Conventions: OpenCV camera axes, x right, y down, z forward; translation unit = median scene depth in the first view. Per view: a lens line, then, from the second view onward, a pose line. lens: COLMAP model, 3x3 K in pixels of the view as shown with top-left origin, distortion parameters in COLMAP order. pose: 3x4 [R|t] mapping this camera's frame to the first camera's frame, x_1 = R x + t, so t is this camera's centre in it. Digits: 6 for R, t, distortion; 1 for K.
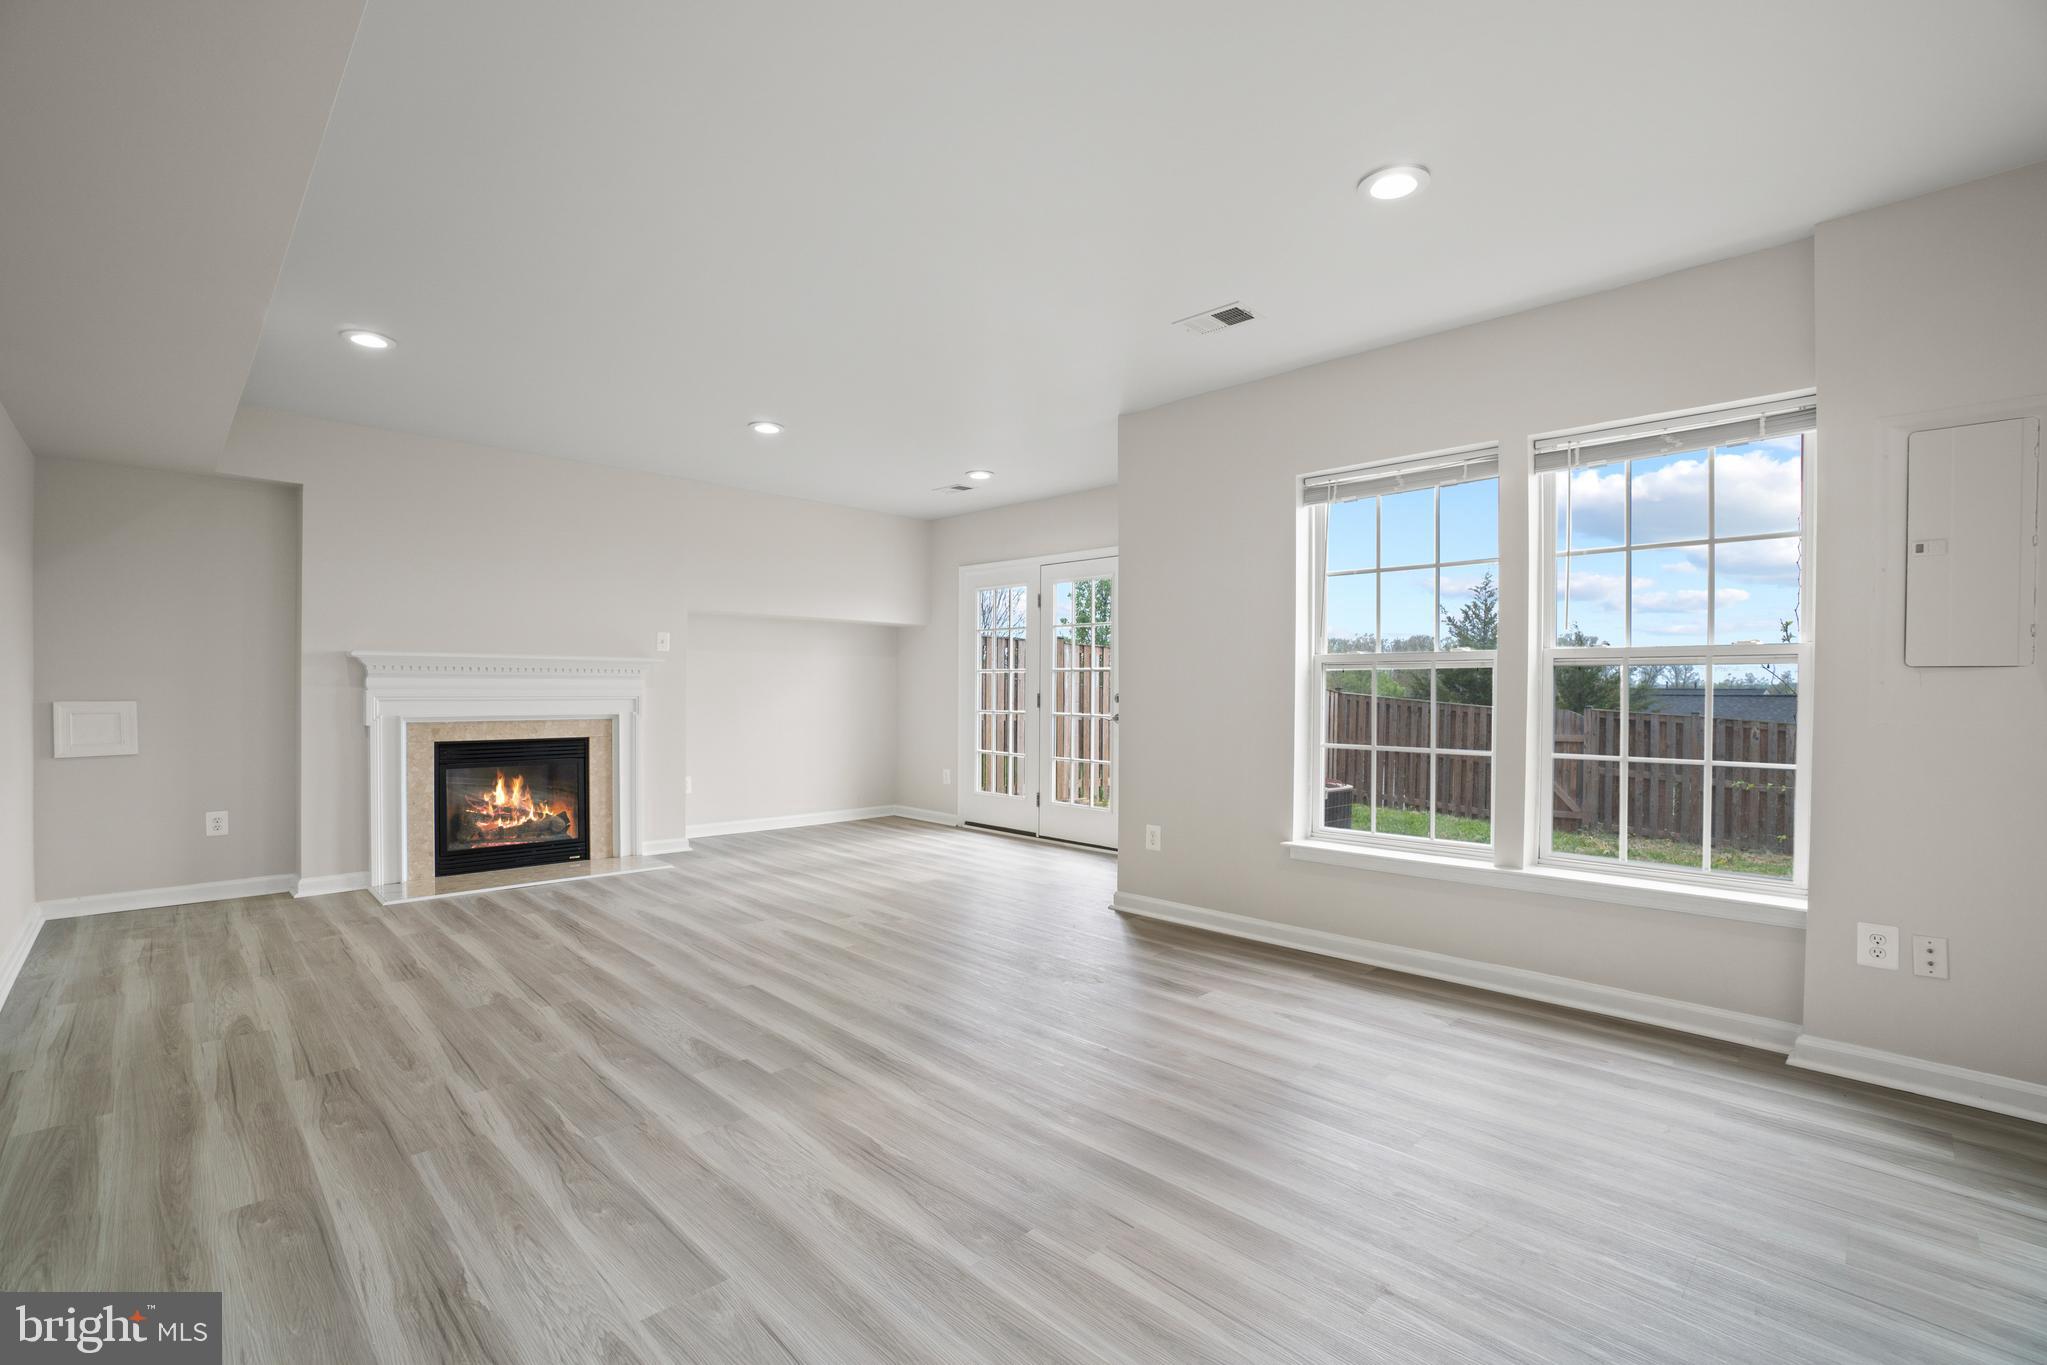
lens RADIAL K [[887.5, 0, 1011.2], [0, 887.5, 689.6], [0, 0, 1]] dist [0.002255, 0.000475]
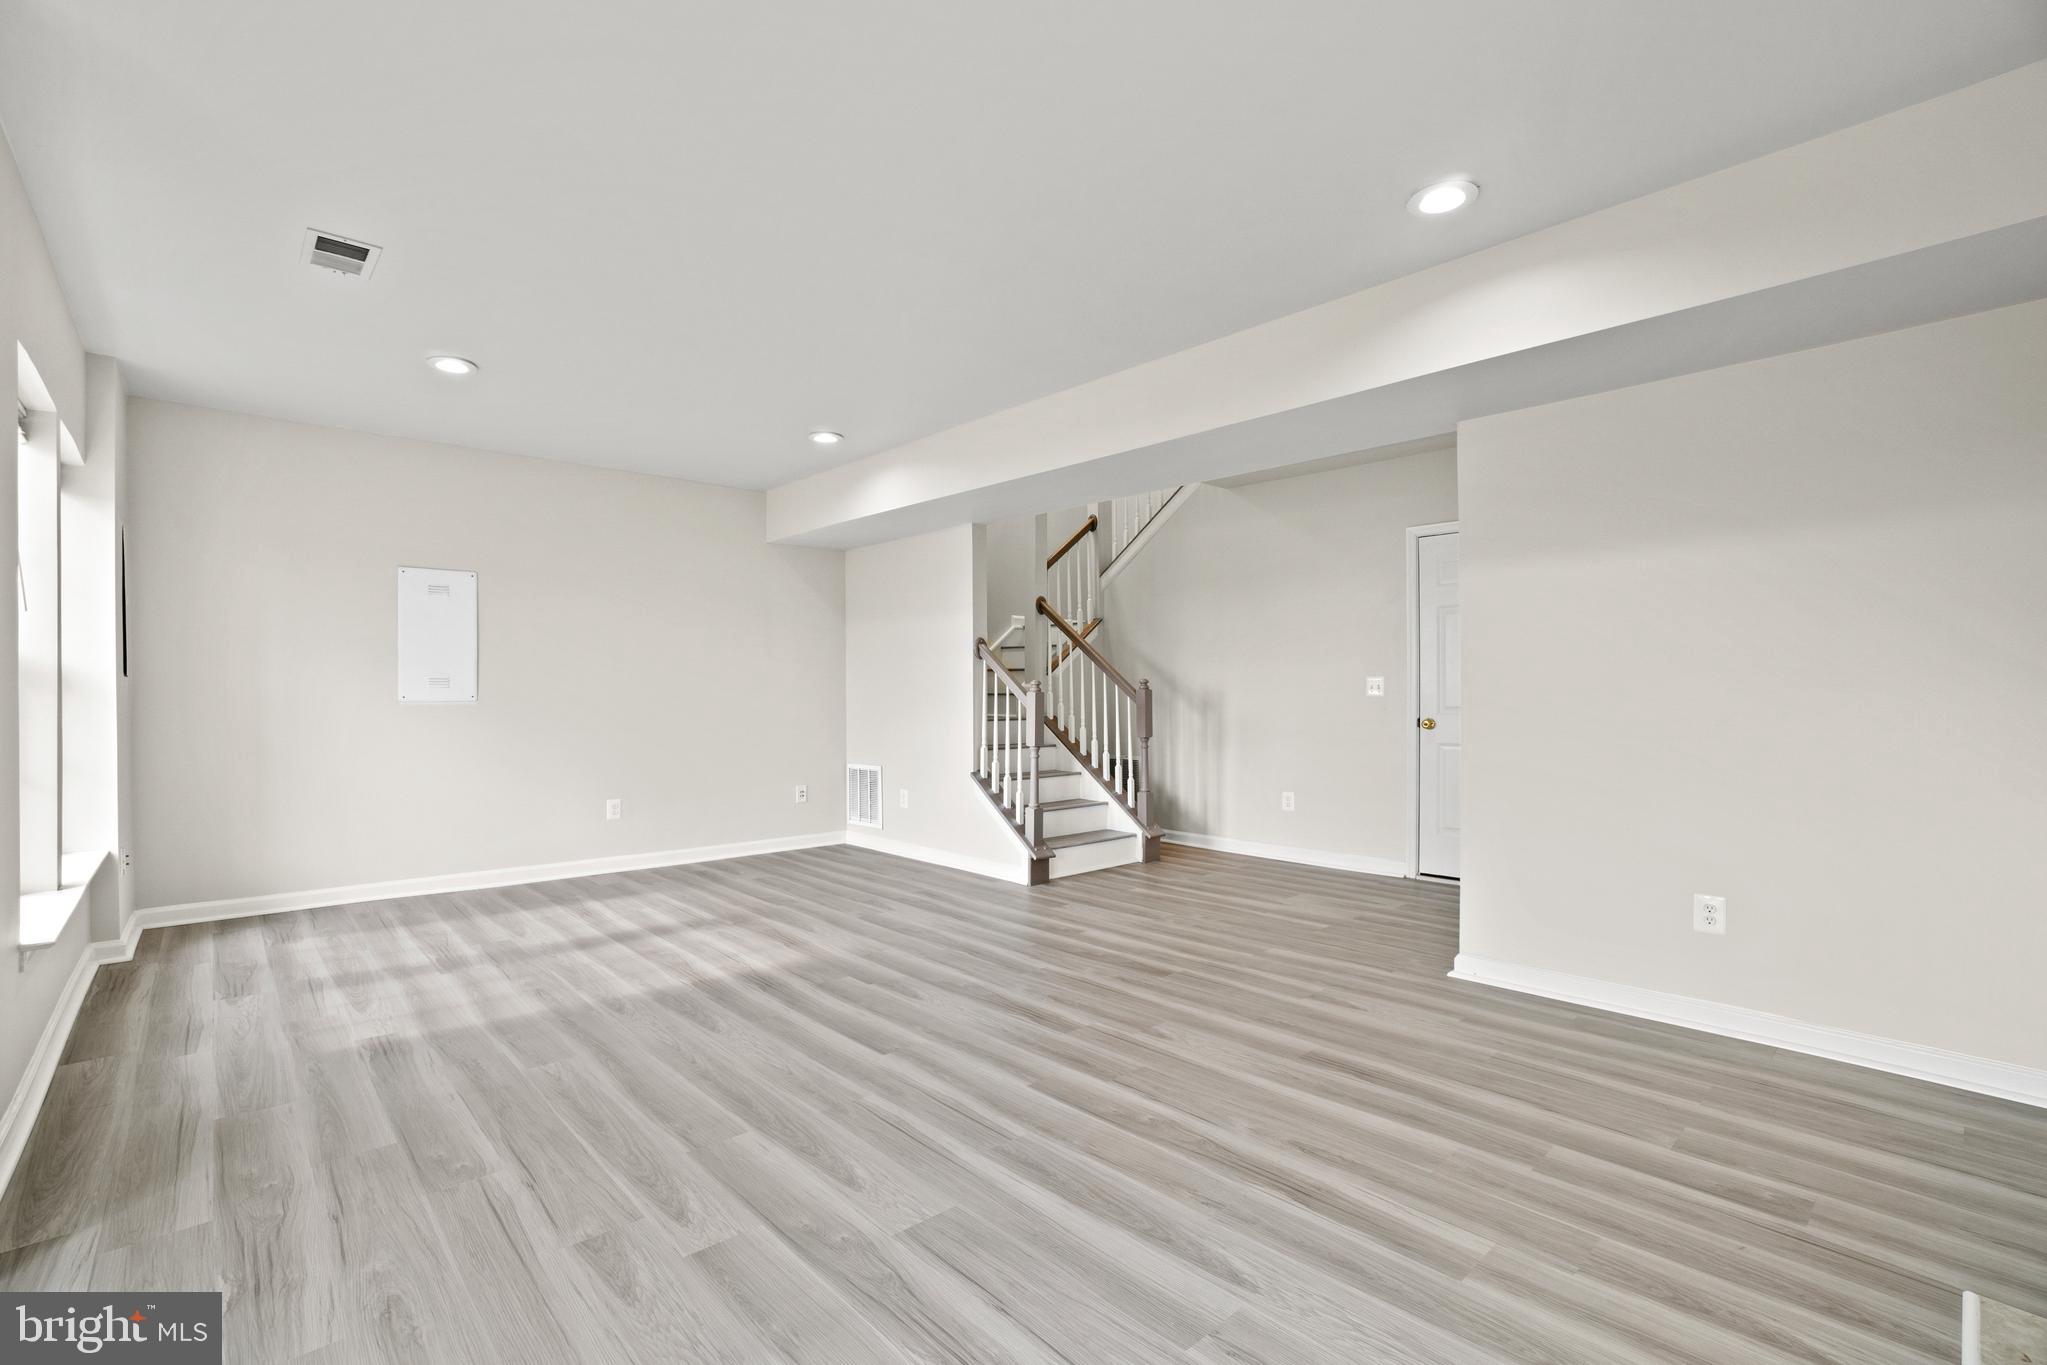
lens RADIAL K [[887.5, 0, 1011.2], [0, 887.5, 689.6], [0, 0, 1]] dist [0.002255, 0.000475]
pose [[-0.999313, 0.002893, 0.036936, -0.419139], [0.002872, 0.999996, -0.000632, -0.002822], [-0.036938, -0.000525, -0.999317, 1.724228]]
